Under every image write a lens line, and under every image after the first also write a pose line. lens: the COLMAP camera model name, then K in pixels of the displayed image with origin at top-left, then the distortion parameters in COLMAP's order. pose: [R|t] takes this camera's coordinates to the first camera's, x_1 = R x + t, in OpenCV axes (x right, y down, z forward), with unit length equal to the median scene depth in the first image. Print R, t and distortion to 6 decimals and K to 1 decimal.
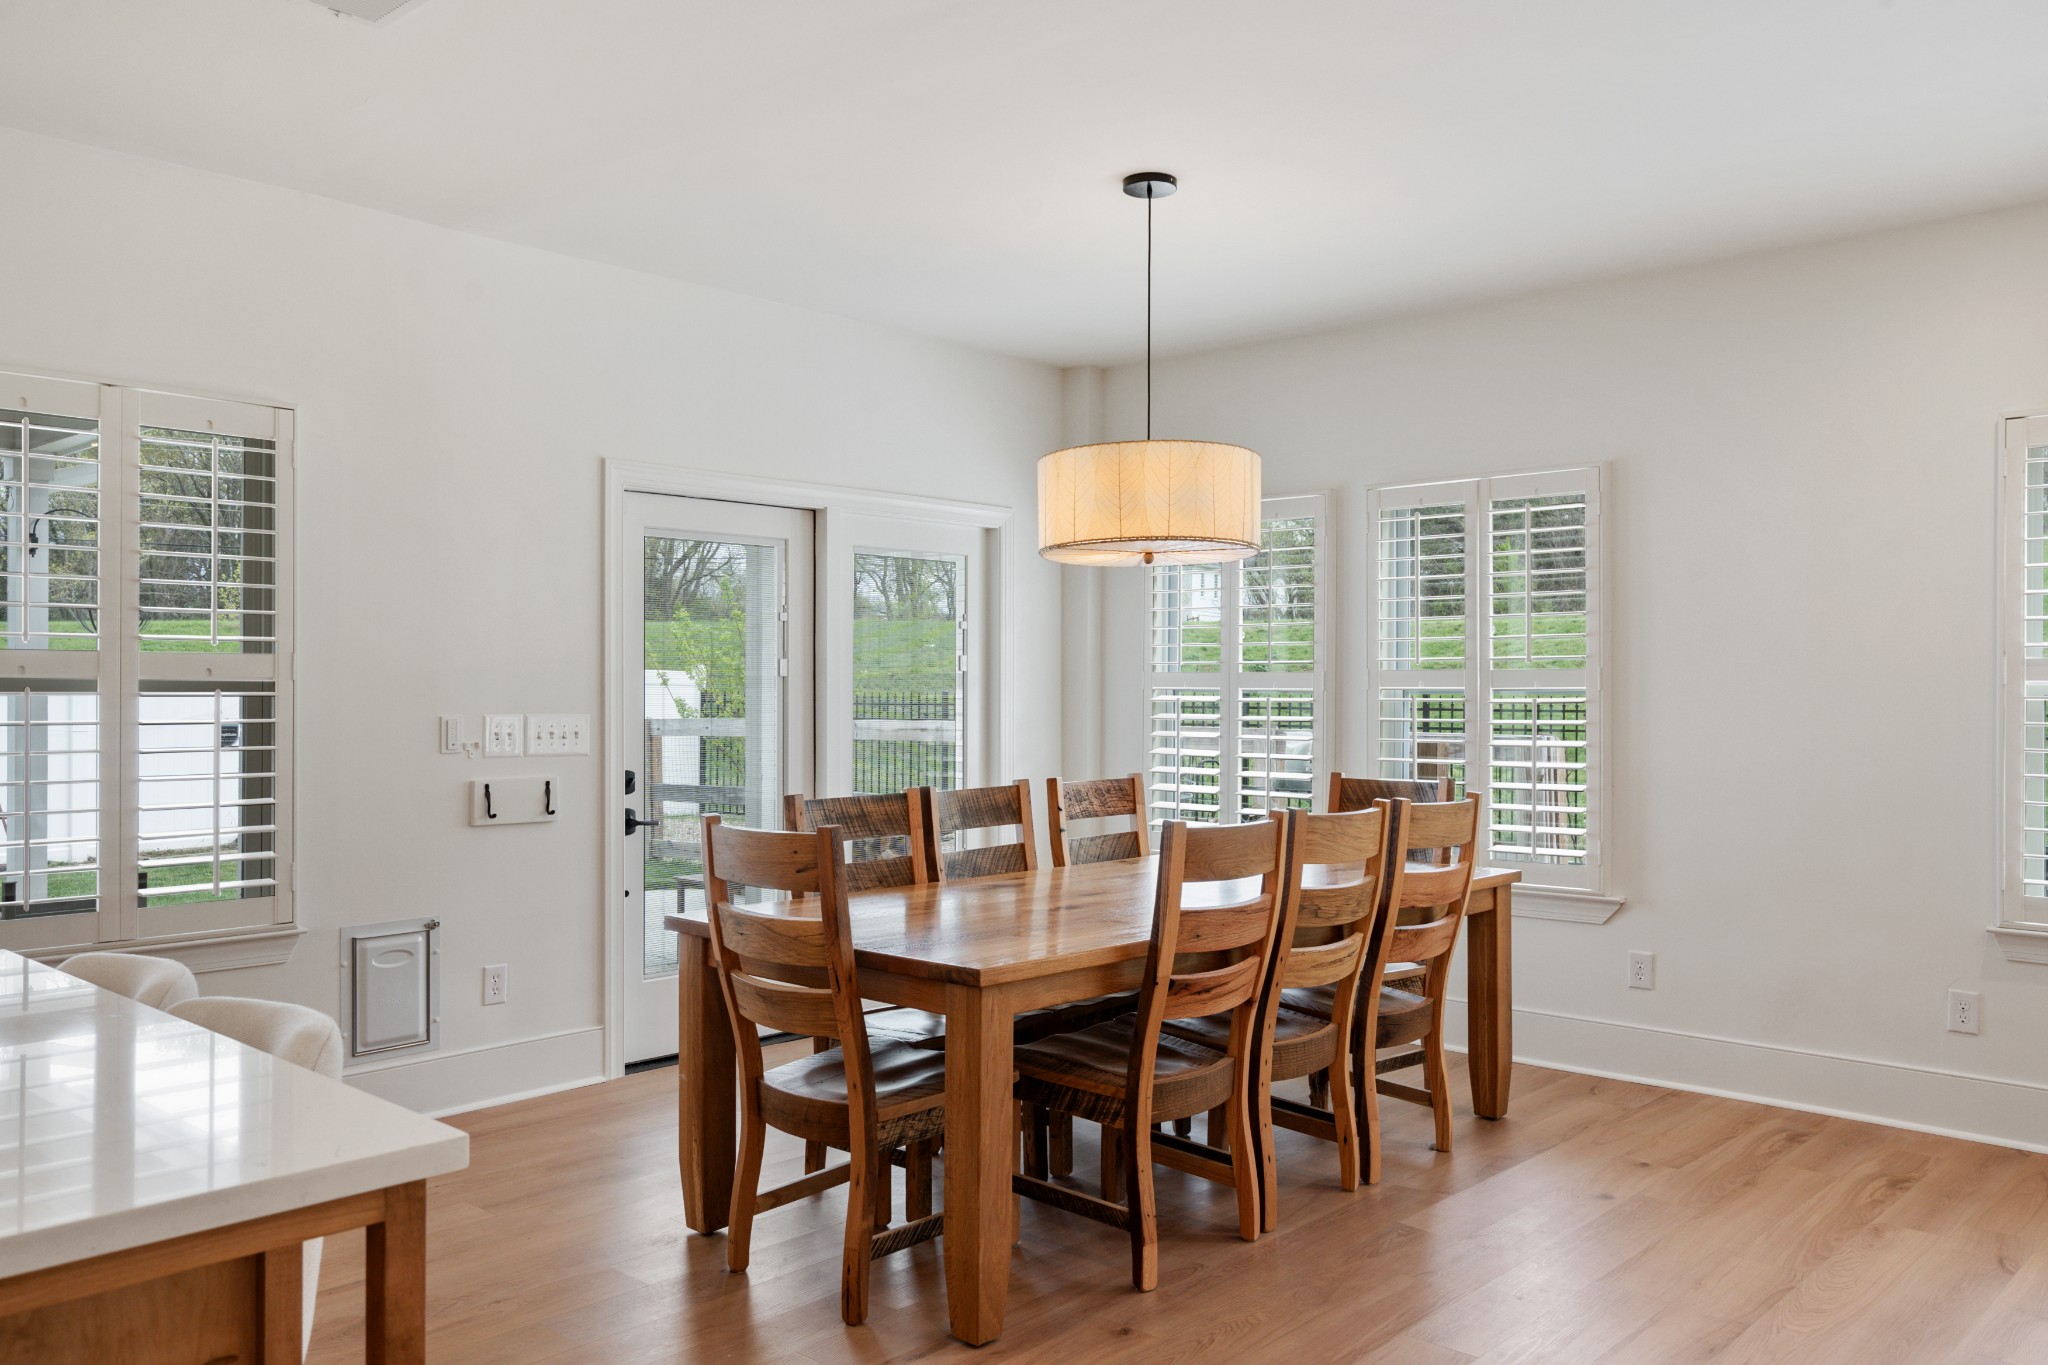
lens RADIAL K [[1531.9, 0, 1030.5], [0, 1531.9, 679.3], [0, 0, 1]] dist [-0.001600, 0.001366]
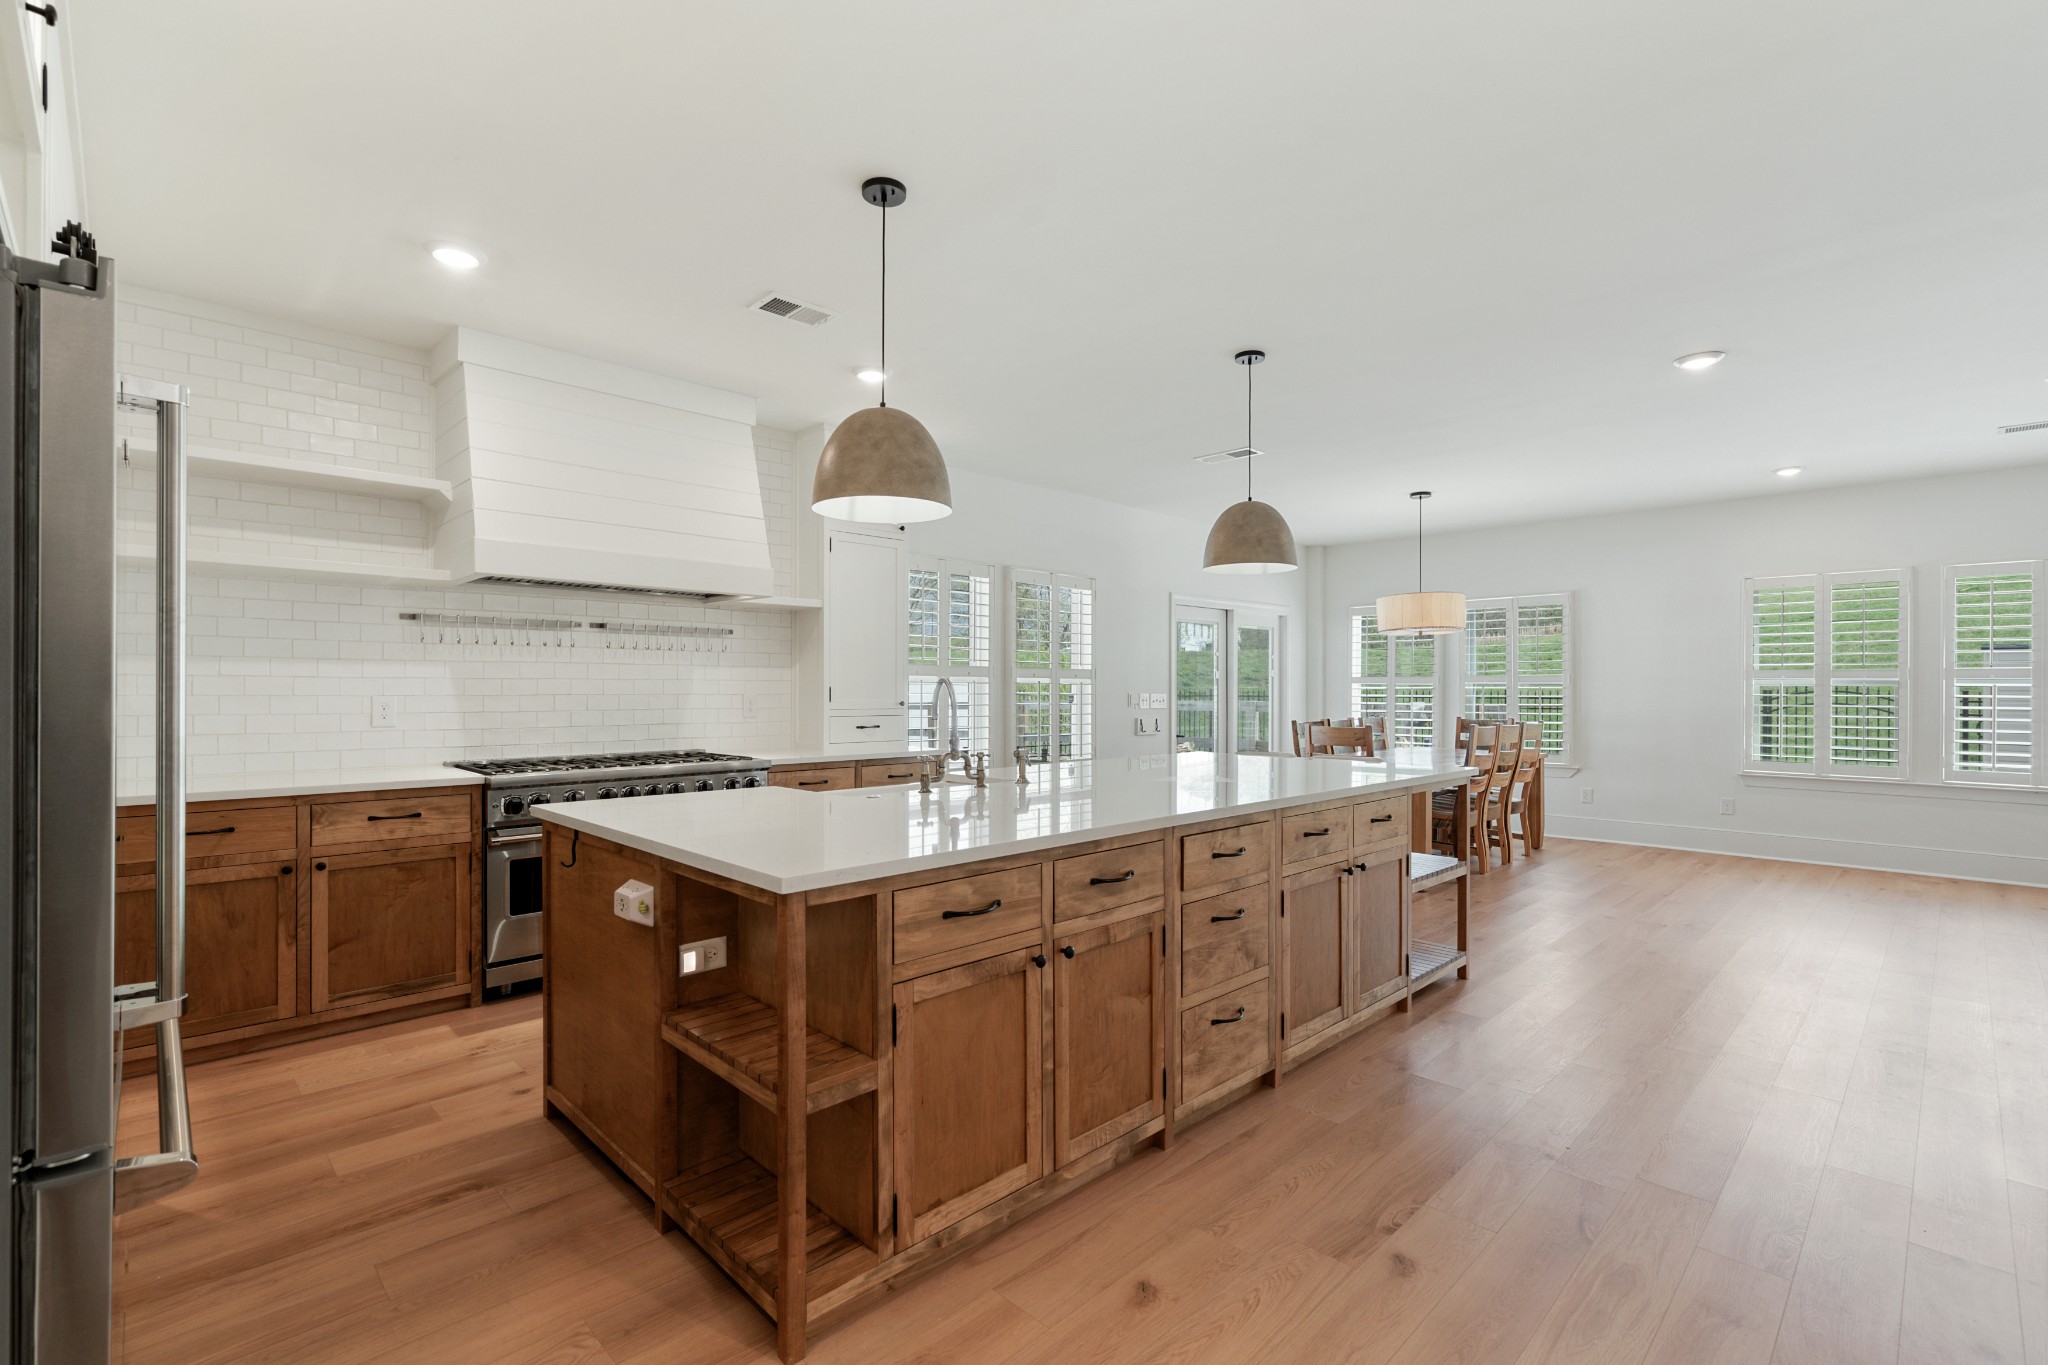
lens RADIAL K [[939.6, 0, 1024.1], [0, 939.6, 688.9], [0, 0, 1]] dist [0.005856, -0.000599]
pose [[0.999541, 0.000245, -0.030292, -0.487071], [-0.000173, 0.999997, 0.002367, 0.012530], [0.030292, -0.002361, 0.999538, -0.578679]]
